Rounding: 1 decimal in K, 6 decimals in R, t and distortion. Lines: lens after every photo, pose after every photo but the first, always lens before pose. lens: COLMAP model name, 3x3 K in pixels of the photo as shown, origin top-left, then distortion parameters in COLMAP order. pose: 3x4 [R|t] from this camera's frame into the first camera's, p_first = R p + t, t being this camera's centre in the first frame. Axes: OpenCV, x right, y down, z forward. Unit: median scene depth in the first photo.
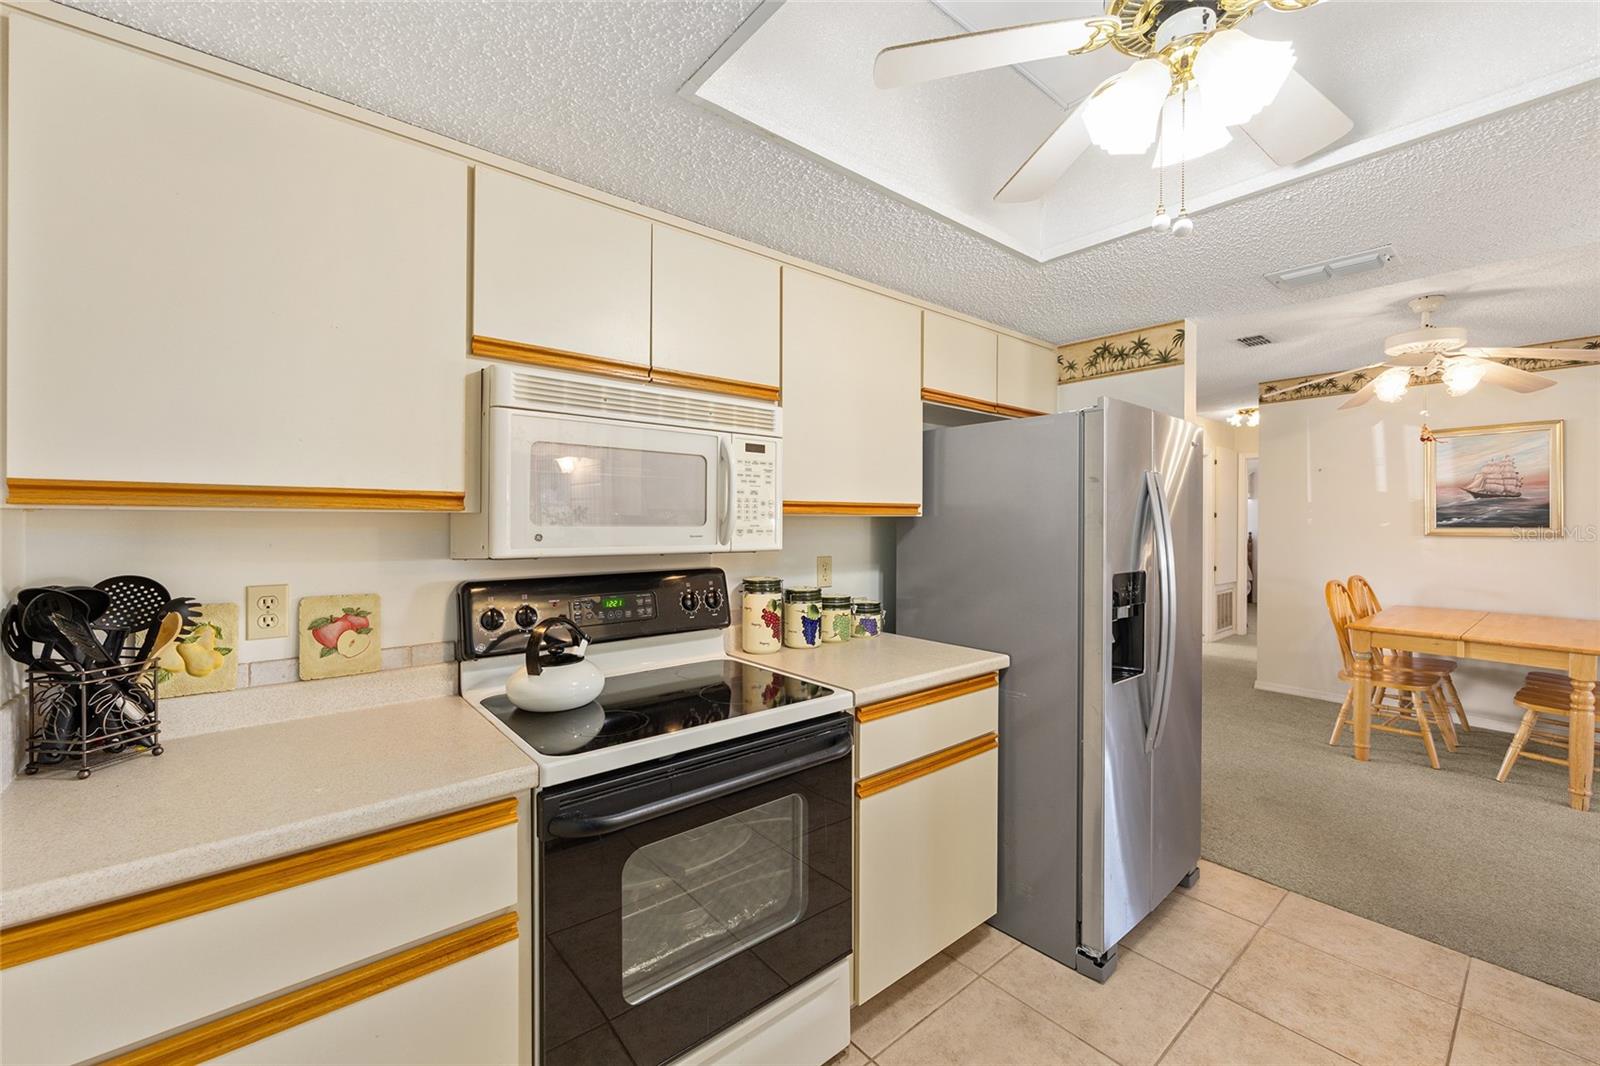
lens RADIAL K [[645.9, 0, 793.8], [0, 645.9, 524.6], [0, 0, 1]] dist [-0.004231, 0.000790]
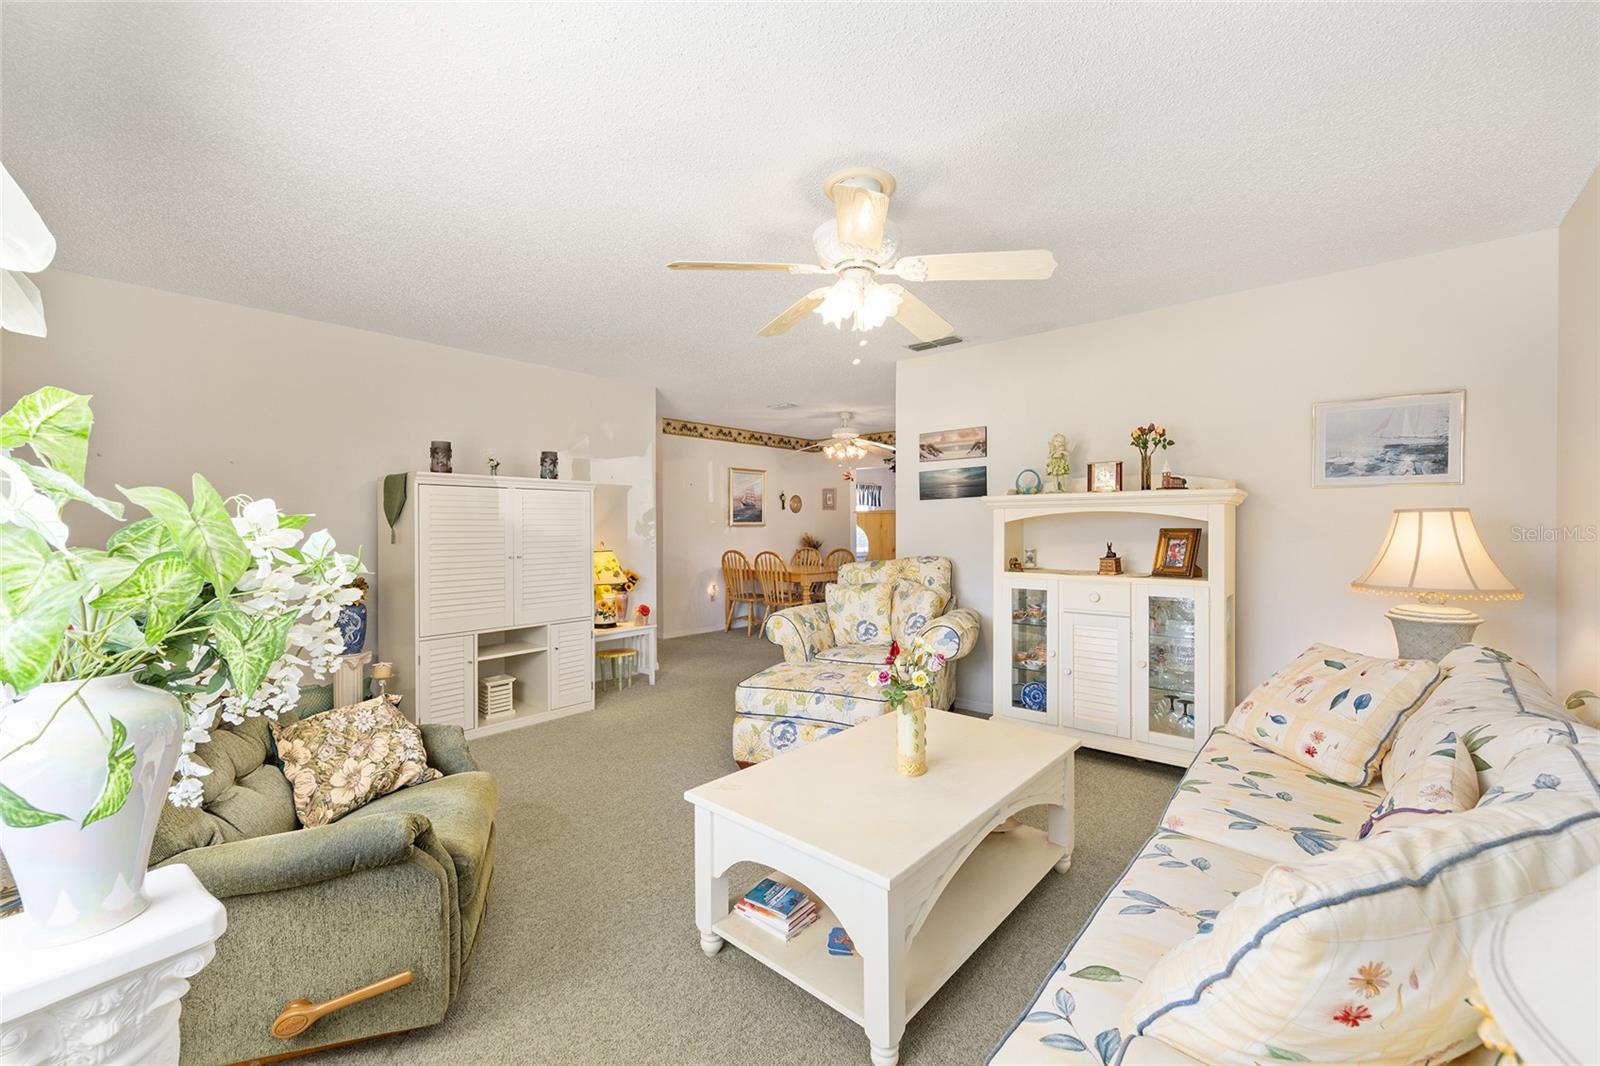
lens RADIAL K [[645.9, 0, 811.6], [0, 645.9, 521.3], [0, 0, 1]] dist [-0.004231, 0.000790]
pose [[-0.173526, 0.007784, 0.984798, -0.879969], [0.009890, 0.999932, -0.006161, 0.017213], [-0.984780, 0.008670, -0.173591, 1.179428]]
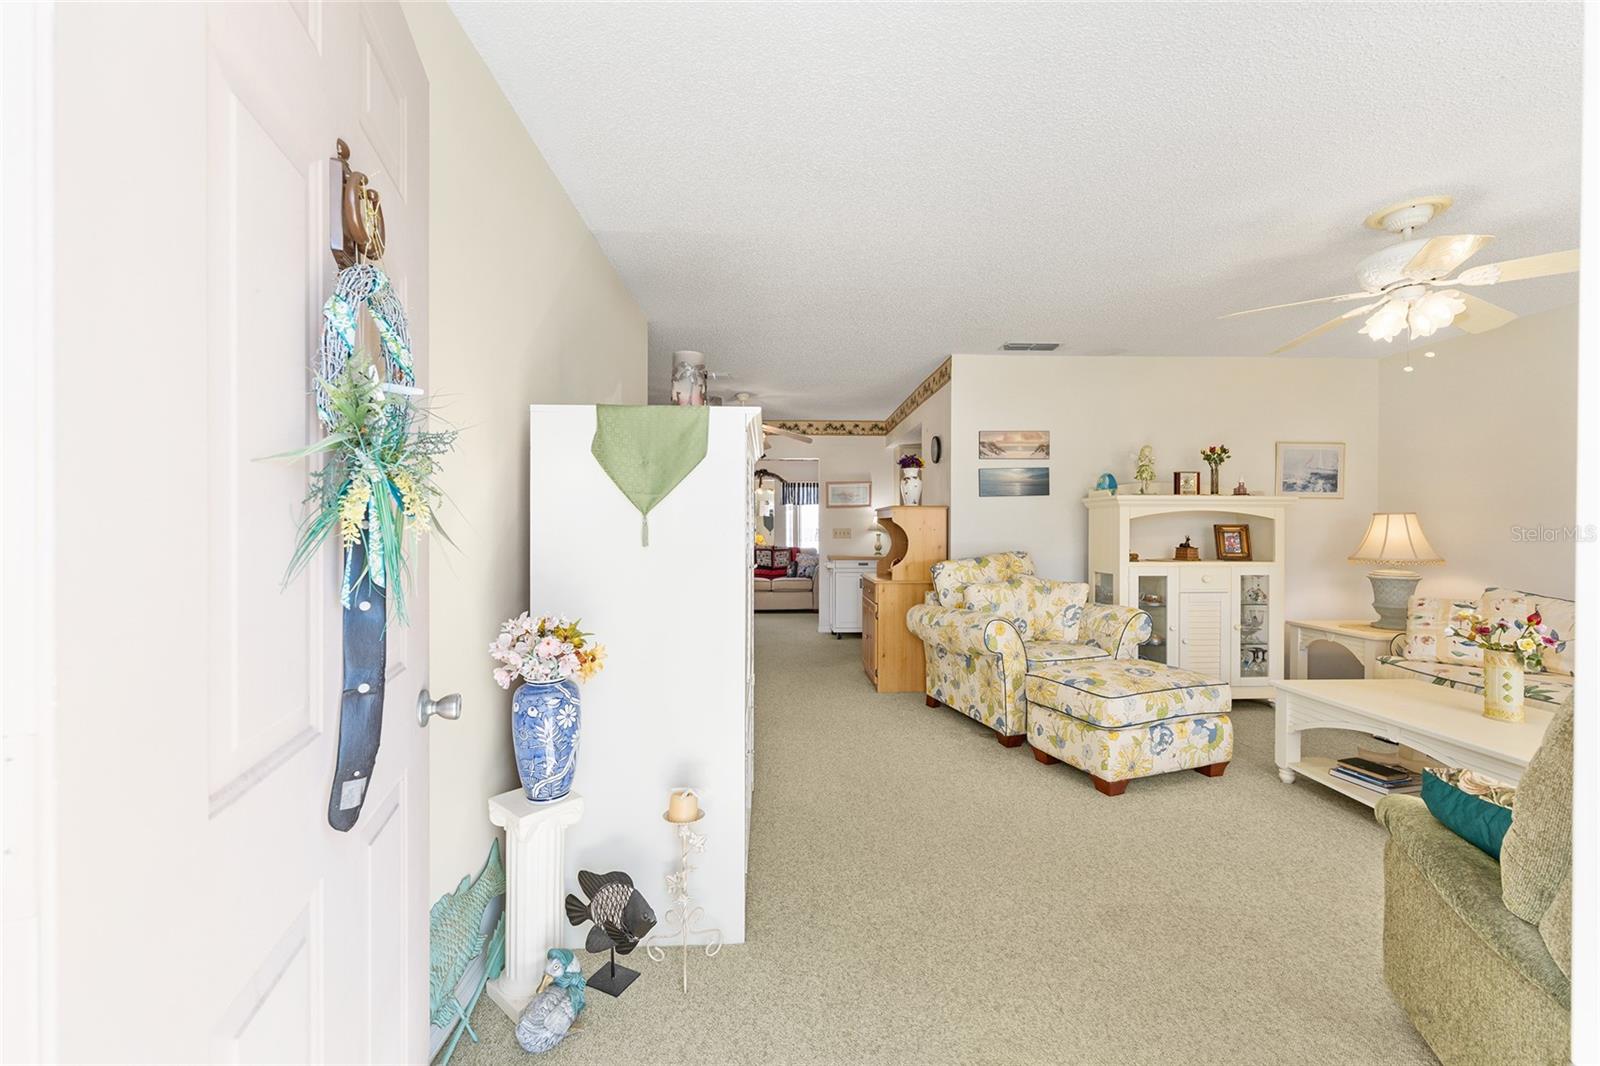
lens RADIAL K [[645.9, 0, 805.7], [0, 645.9, 530.6], [0, 0, 1]] dist [-0.004231, 0.000790]
pose [[-0.796165, -0.003371, 0.605071, -0.239066], [0.002235, 0.999961, 0.008512, 0.024748], [-0.605076, 0.008130, -0.796126, 1.894735]]
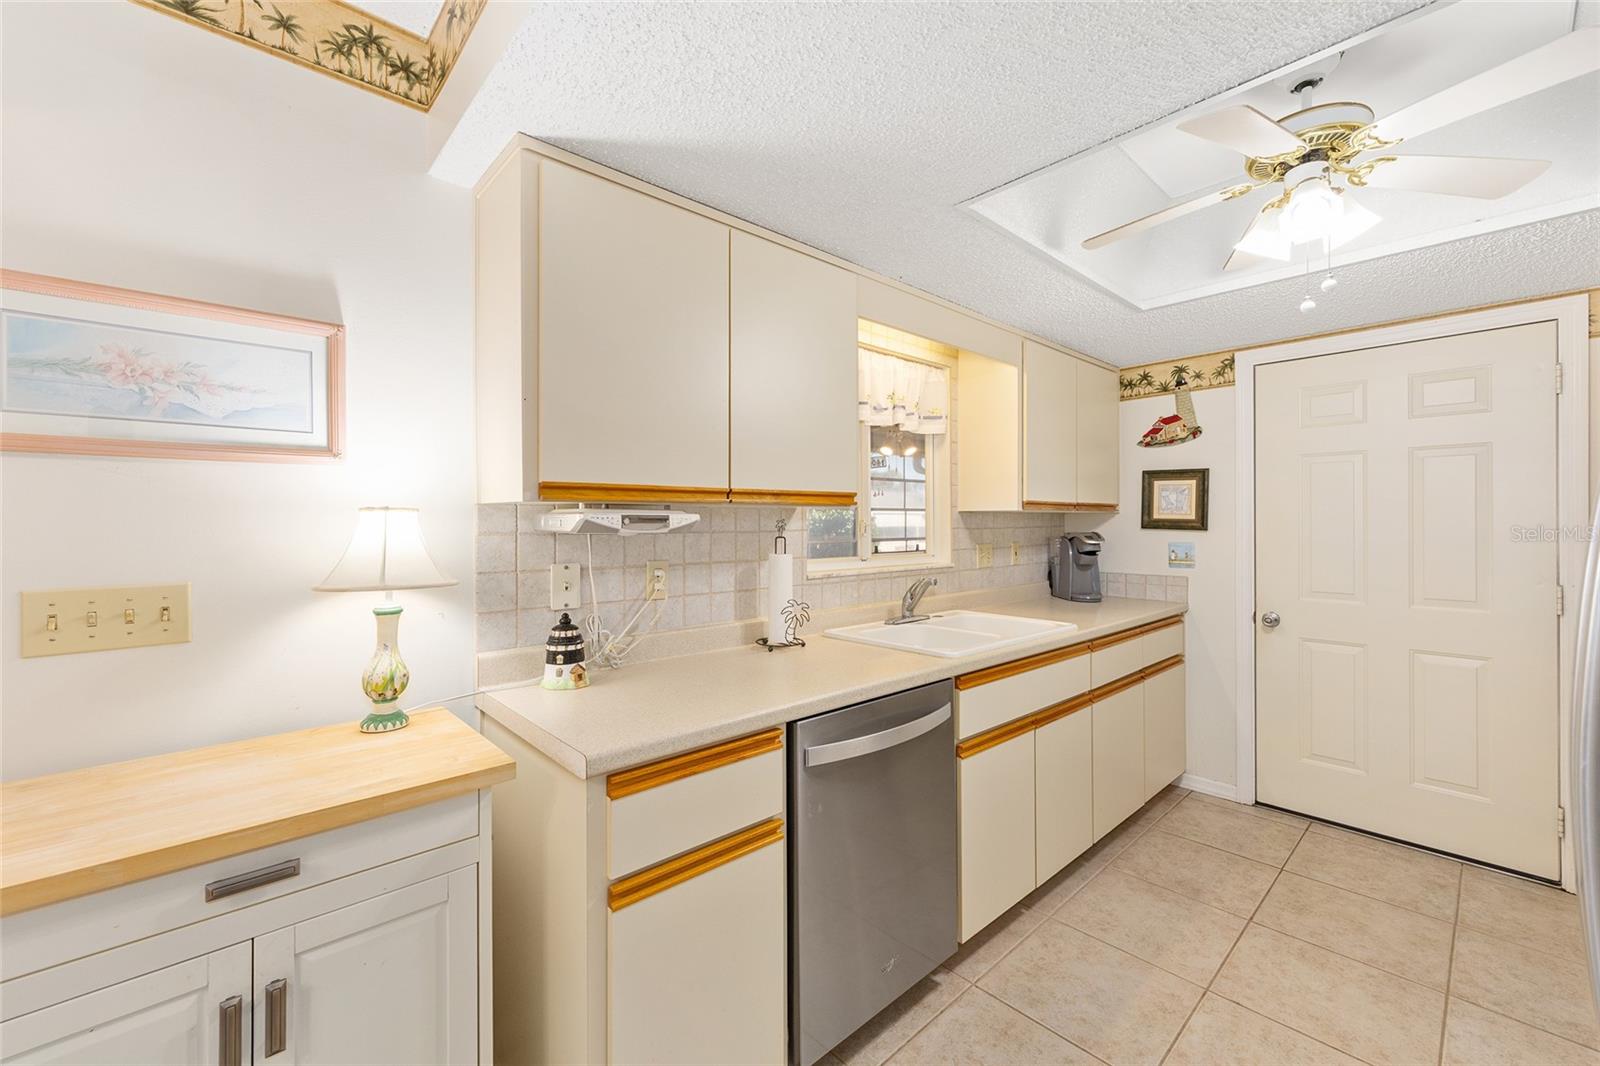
lens RADIAL K [[645.9, 0, 804.0], [0, 645.9, 520.9], [0, 0, 1]] dist [-0.004231, 0.000790]
pose [[-0.998806, 0.000960, -0.048852, 0.504453], [0.000873, 0.999998, 0.001791, 0.004716], [0.048853, 0.001746, -0.998804, 0.657190]]
